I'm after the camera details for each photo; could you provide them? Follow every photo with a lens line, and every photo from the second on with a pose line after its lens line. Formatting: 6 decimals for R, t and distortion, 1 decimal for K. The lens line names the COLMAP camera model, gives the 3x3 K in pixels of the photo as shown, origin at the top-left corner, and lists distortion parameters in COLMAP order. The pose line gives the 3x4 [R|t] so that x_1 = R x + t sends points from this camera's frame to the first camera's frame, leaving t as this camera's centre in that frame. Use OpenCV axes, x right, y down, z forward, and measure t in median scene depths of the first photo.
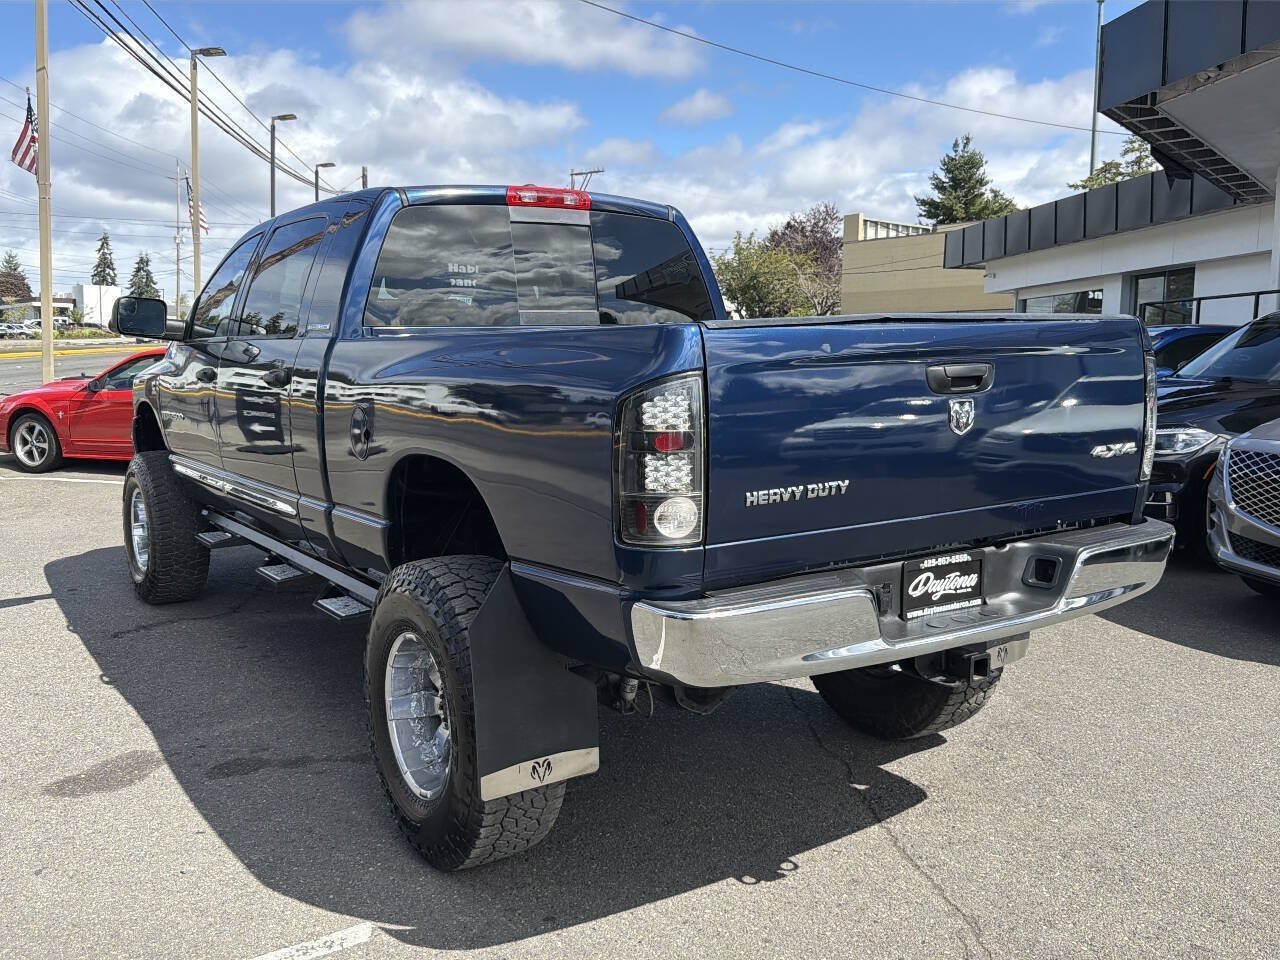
lens RADIAL K [[1137.1, 0, 642.7], [0, 1137.1, 483.2], [0, 0, 1]] dist [0.073359, -0.128115]
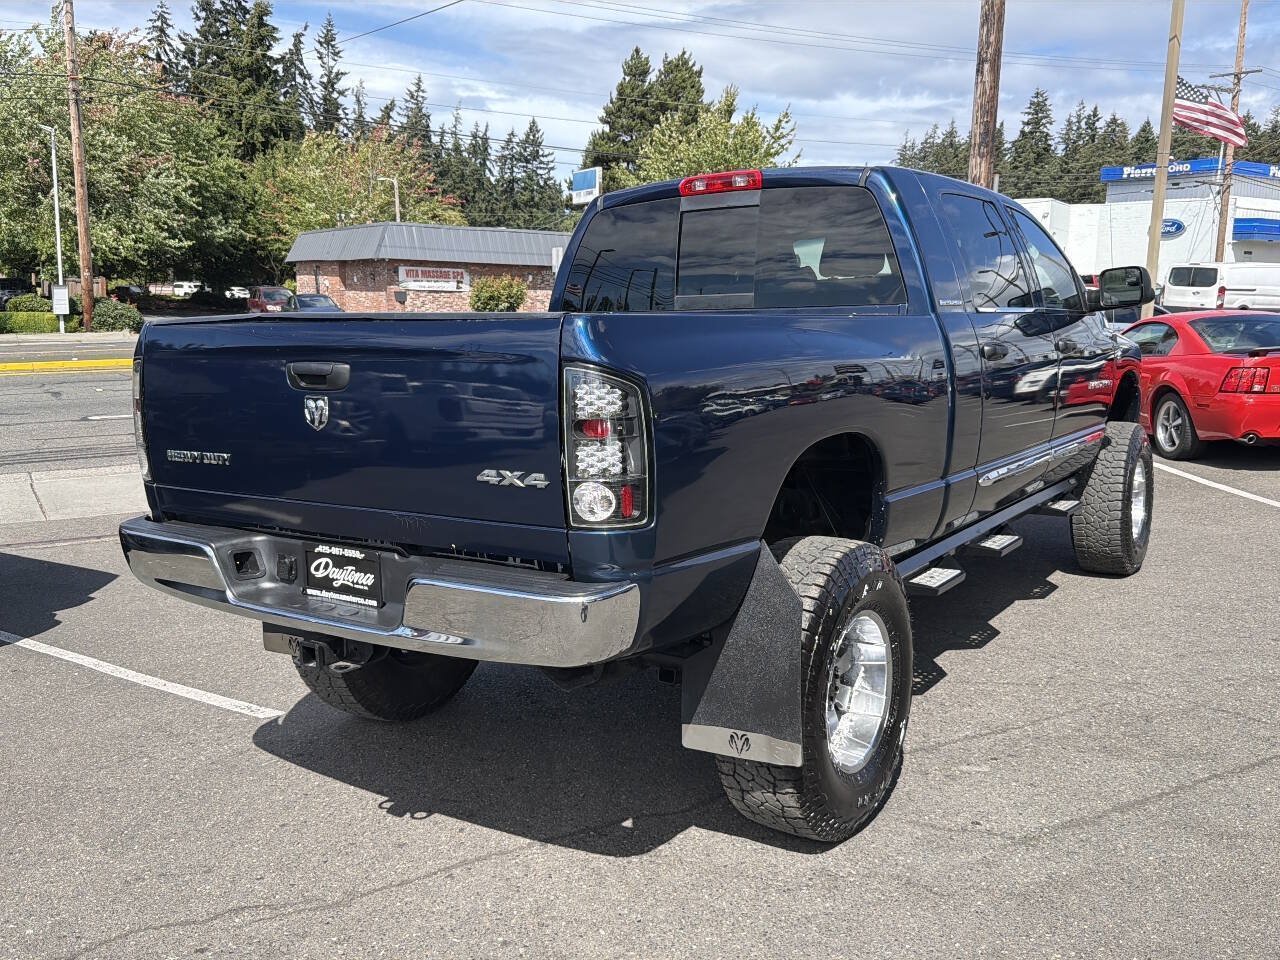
lens RADIAL K [[1137.1, 0, 646.2], [0, 1137.1, 483.2], [0, 0, 1]] dist [0.073359, -0.128115]
pose [[0.380766, 0.144256, -0.913350, 1.281123], [-0.110609, 0.987769, 0.109898, -0.135086], [0.918032, 0.059179, 0.392065, 0.829353]]
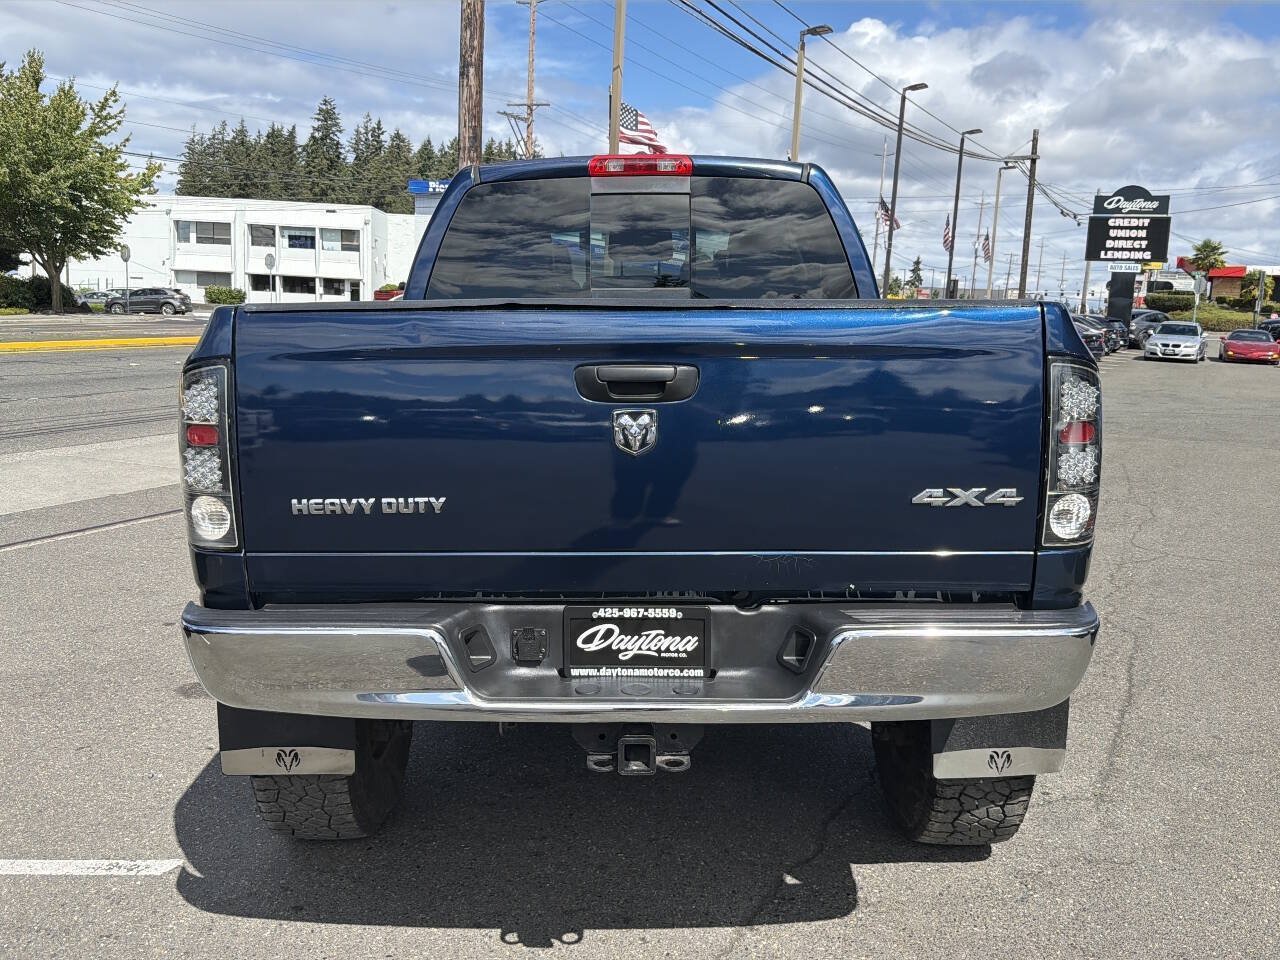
lens RADIAL K [[1137.1, 0, 636.6], [0, 1137.1, 485.1], [0, 0, 1]] dist [0.073359, -0.128115]
pose [[0.825990, 0.098200, -0.555065, 0.677157], [-0.083920, 0.995157, 0.051178, -0.058632], [0.557403, 0.004309, 0.830231, 0.342100]]
